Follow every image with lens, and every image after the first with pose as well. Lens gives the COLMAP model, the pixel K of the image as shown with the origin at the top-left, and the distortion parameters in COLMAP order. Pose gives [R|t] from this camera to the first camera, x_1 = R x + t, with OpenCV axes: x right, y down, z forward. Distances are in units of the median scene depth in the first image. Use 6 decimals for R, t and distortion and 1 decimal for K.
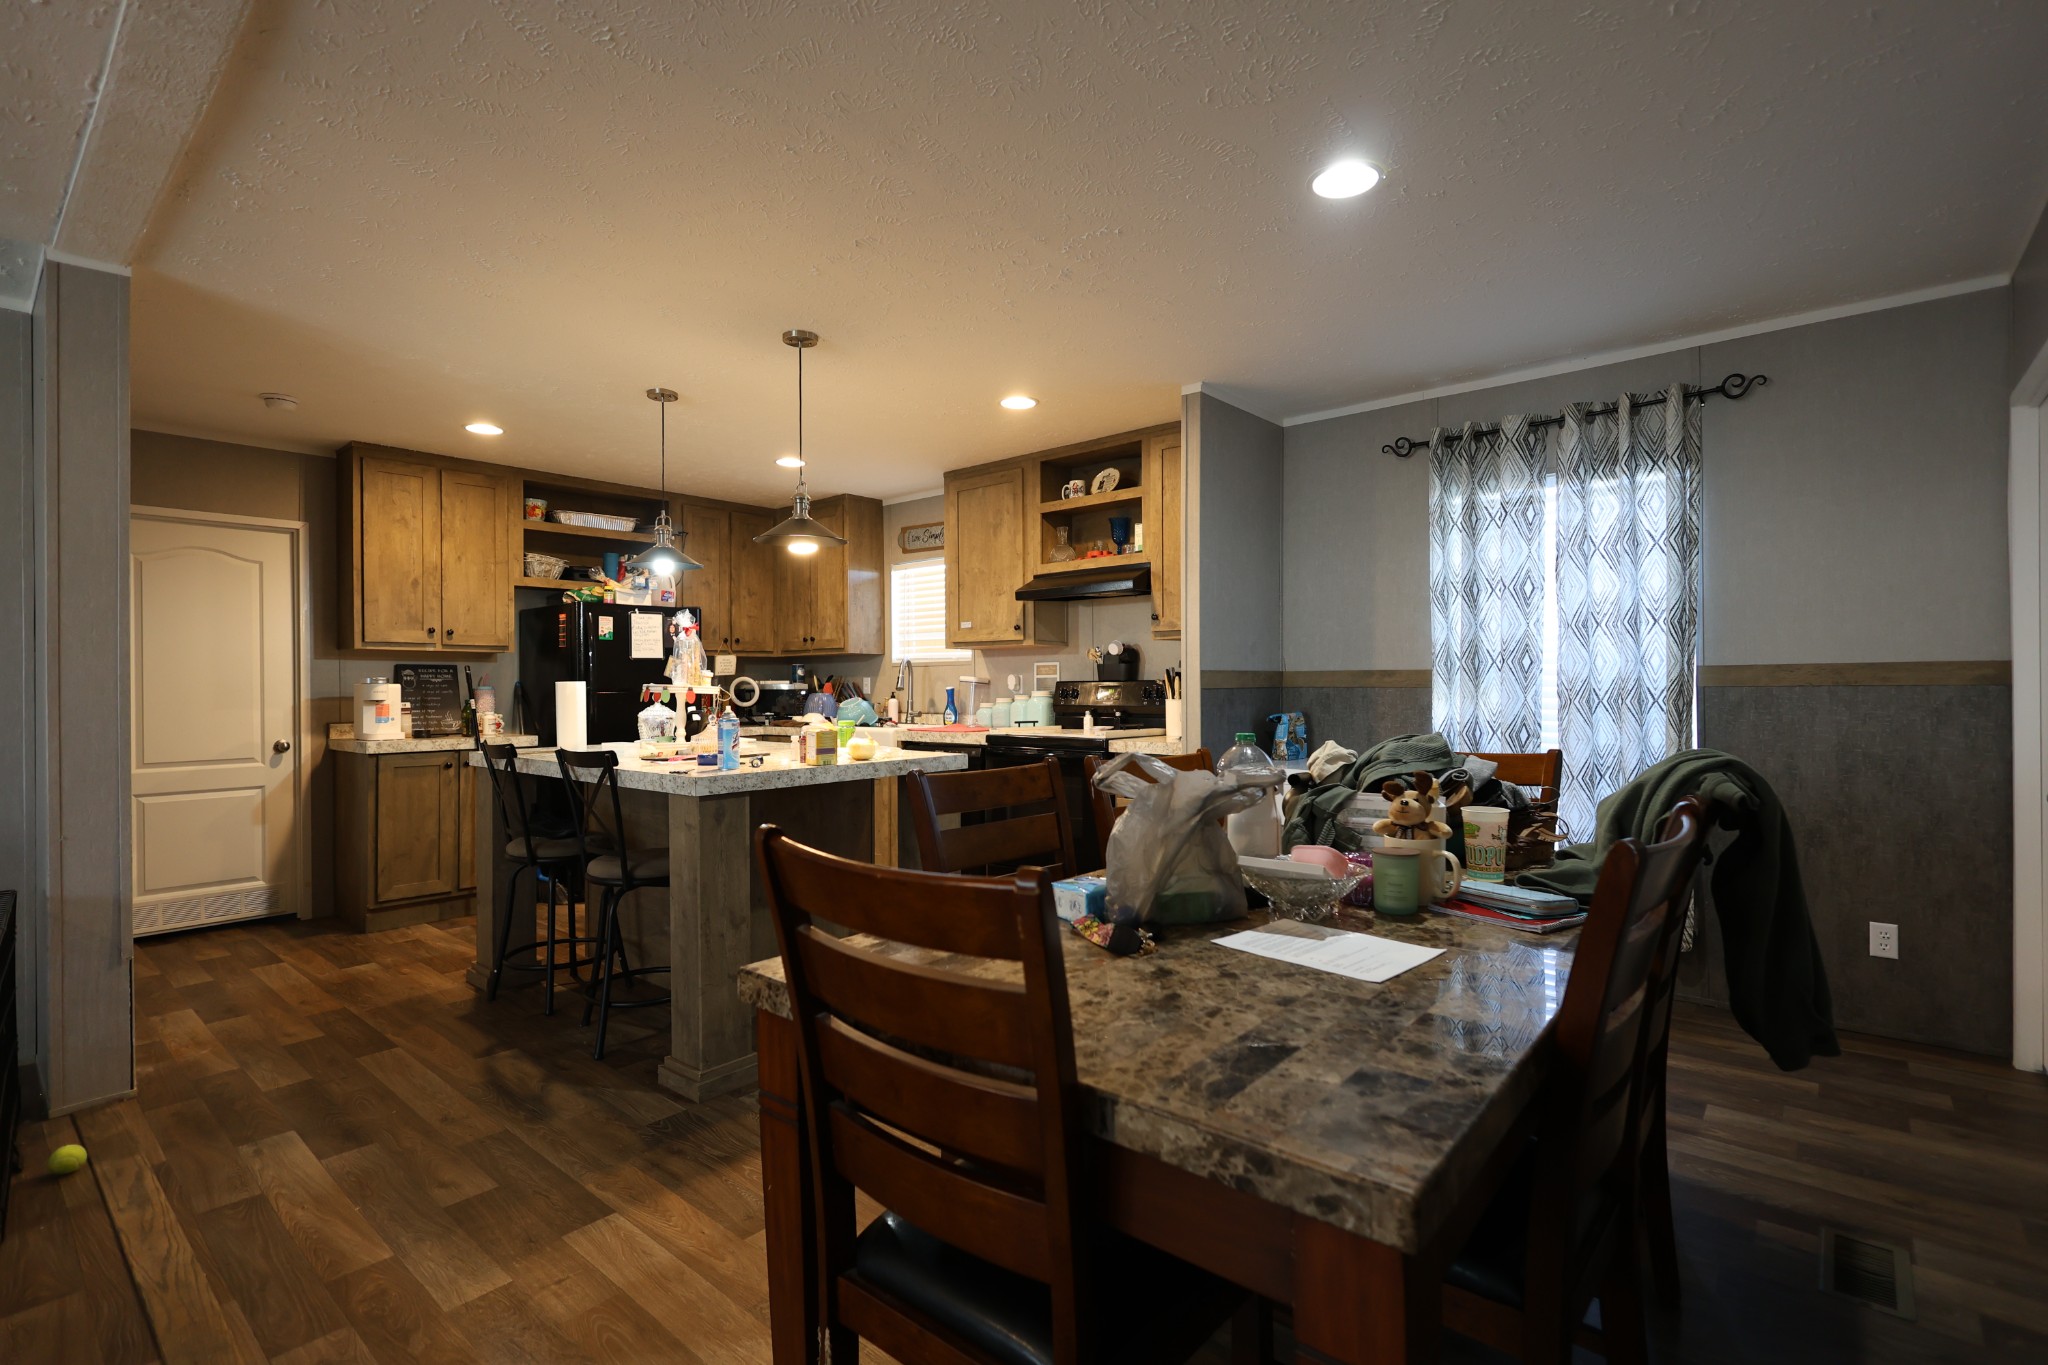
lens RADIAL K [[936.6, 0, 1027.2], [0, 936.6, 685.6], [0, 0, 1]] dist [-0.005092, 0.000531]
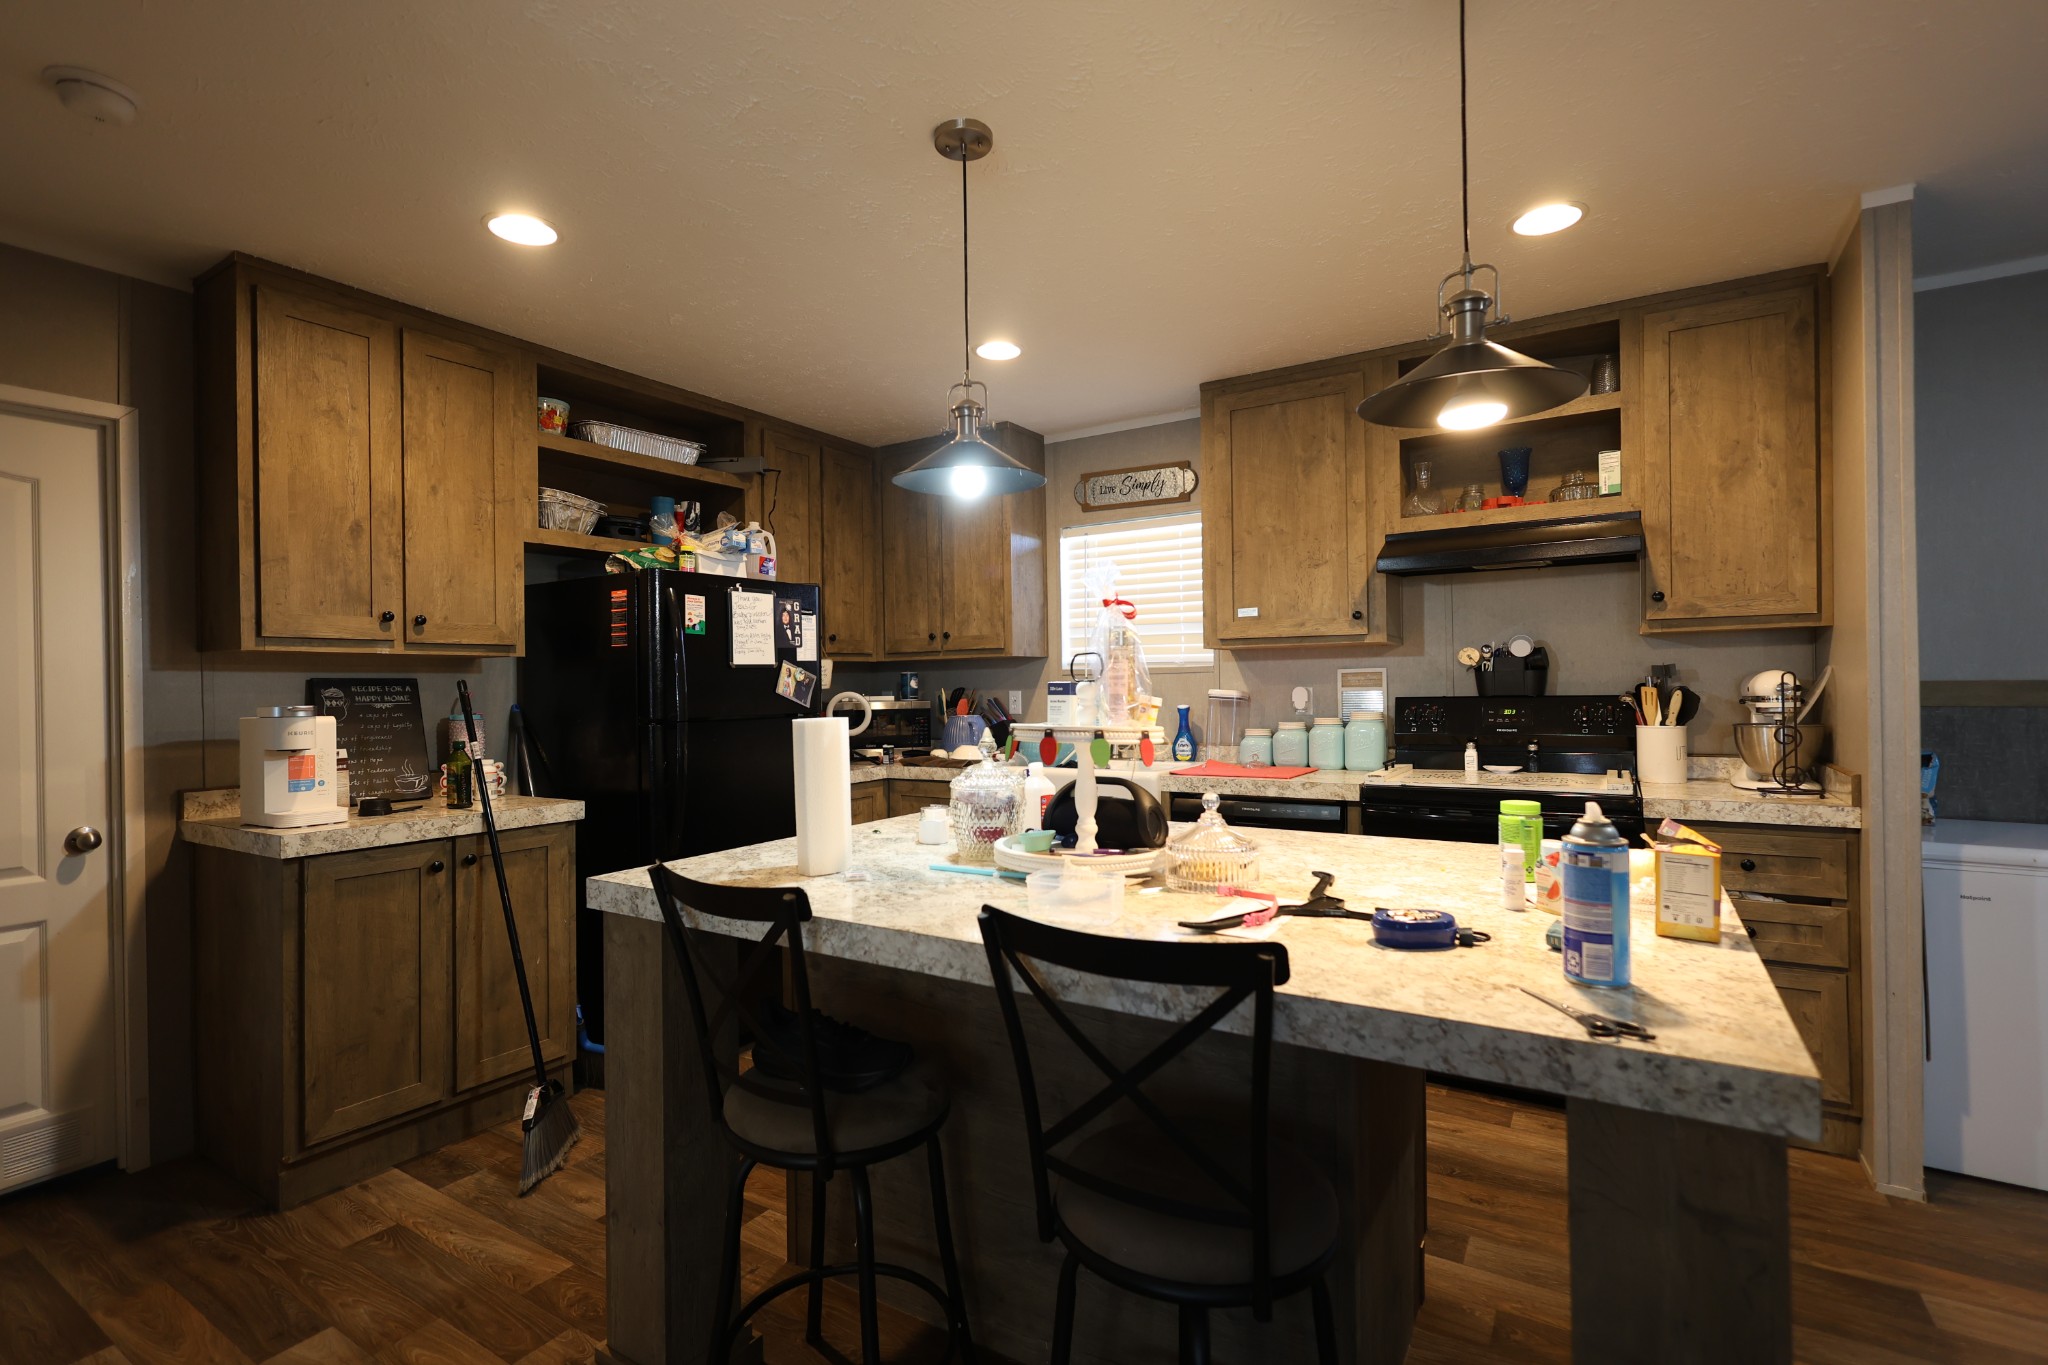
lens RADIAL K [[936.6, 0, 1026.1], [0, 936.6, 685.5], [0, 0, 1]] dist [-0.005092, 0.000531]
pose [[0.989329, -0.008174, 0.145468, -0.339860], [0.008701, 0.999958, -0.002982, -0.013391], [-0.145438, 0.004216, 0.989358, 0.394727]]
